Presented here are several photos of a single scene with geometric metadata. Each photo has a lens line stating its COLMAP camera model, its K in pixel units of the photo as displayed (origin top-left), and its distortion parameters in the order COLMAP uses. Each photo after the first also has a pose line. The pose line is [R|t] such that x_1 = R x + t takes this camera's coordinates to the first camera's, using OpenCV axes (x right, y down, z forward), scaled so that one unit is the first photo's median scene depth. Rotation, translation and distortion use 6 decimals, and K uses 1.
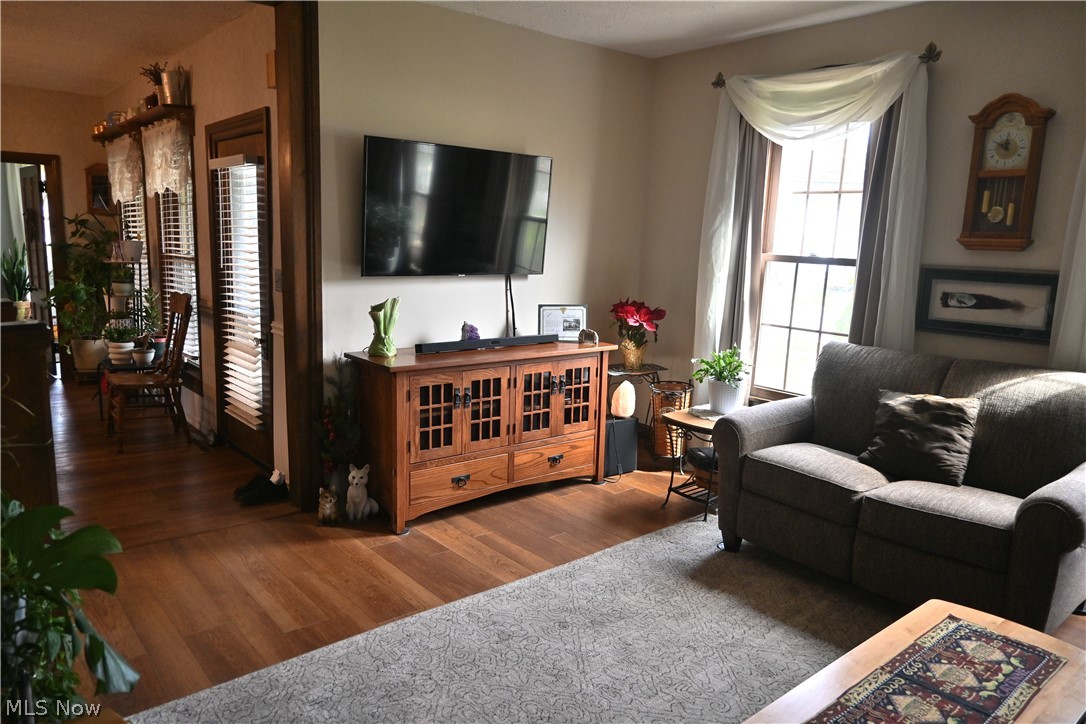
lens RADIAL K [[739.3, 0, 544.6], [0, 739.3, 352.1], [0, 0, 1]] dist [-0.000732, -0.003639]
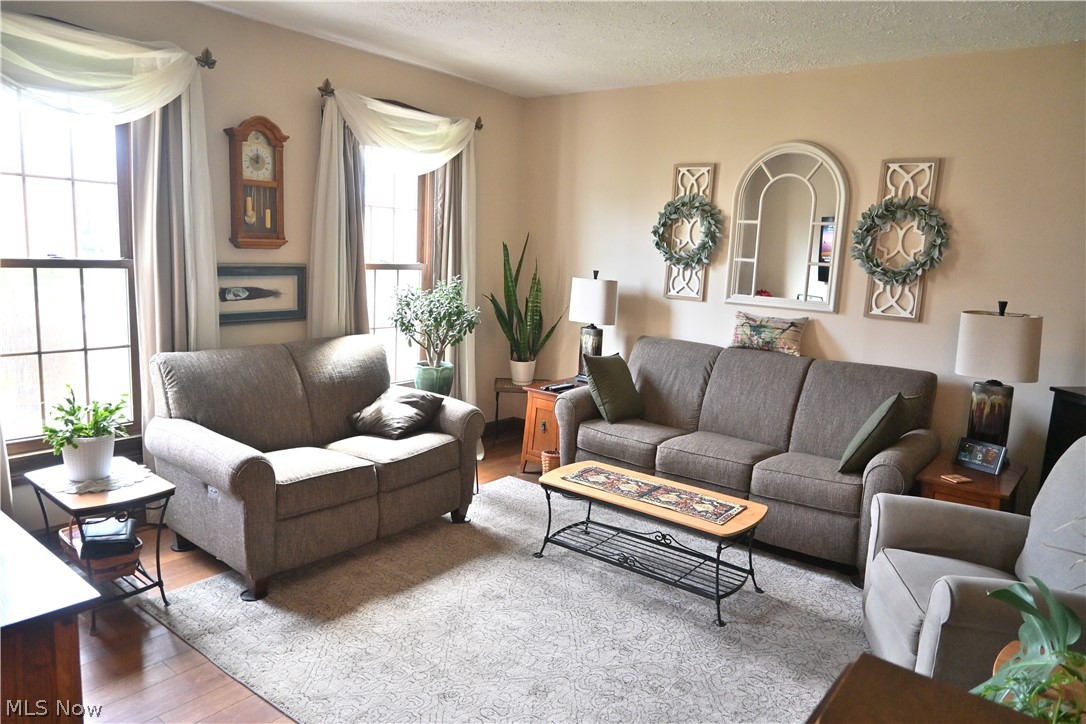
lens RADIAL K [[739.3, 0, 538.2], [0, 739.3, 354.0], [0, 0, 1]] dist [-0.000732, -0.003639]
pose [[-0.191553, -0.189787, 0.962958, -0.617926], [0.098667, 0.972432, 0.211282, -0.174504], [-0.976510, 0.135484, -0.167546, 0.765859]]
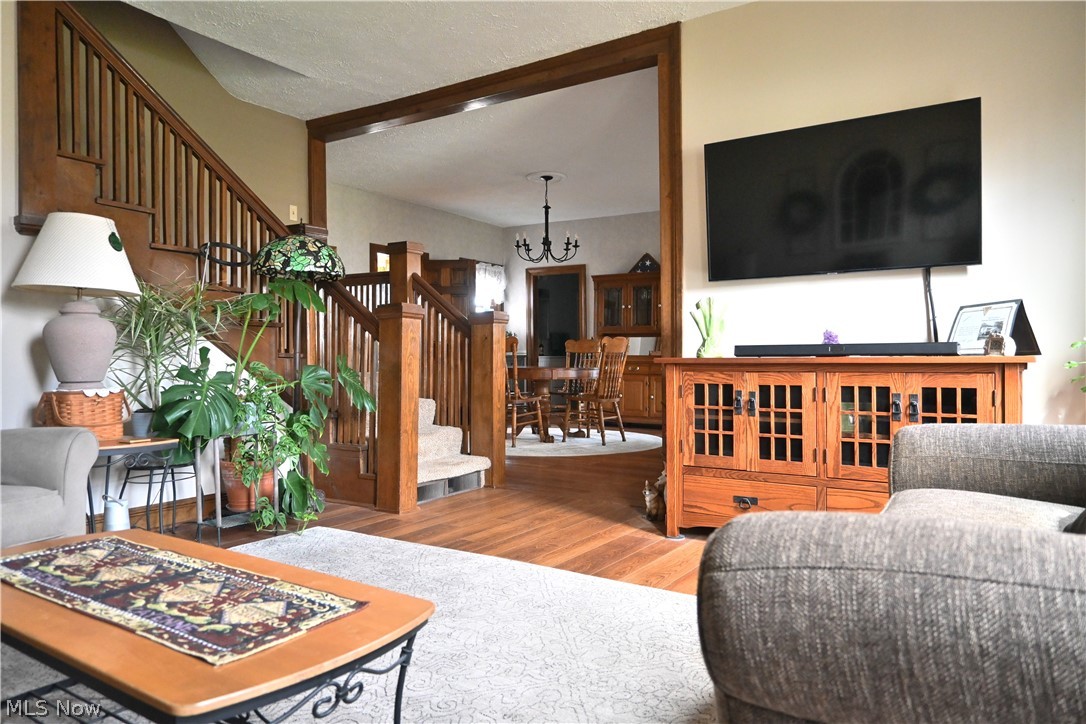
lens RADIAL K [[739.3, 0, 542.9], [0, 739.3, 363.8], [0, 0, 1]] dist [-0.000732, -0.003639]
pose [[0.279246, -0.025930, -0.959869, 0.683075], [-0.134432, 0.988734, -0.065819, 0.109720], [0.950763, 0.147417, 0.272614, 0.554770]]
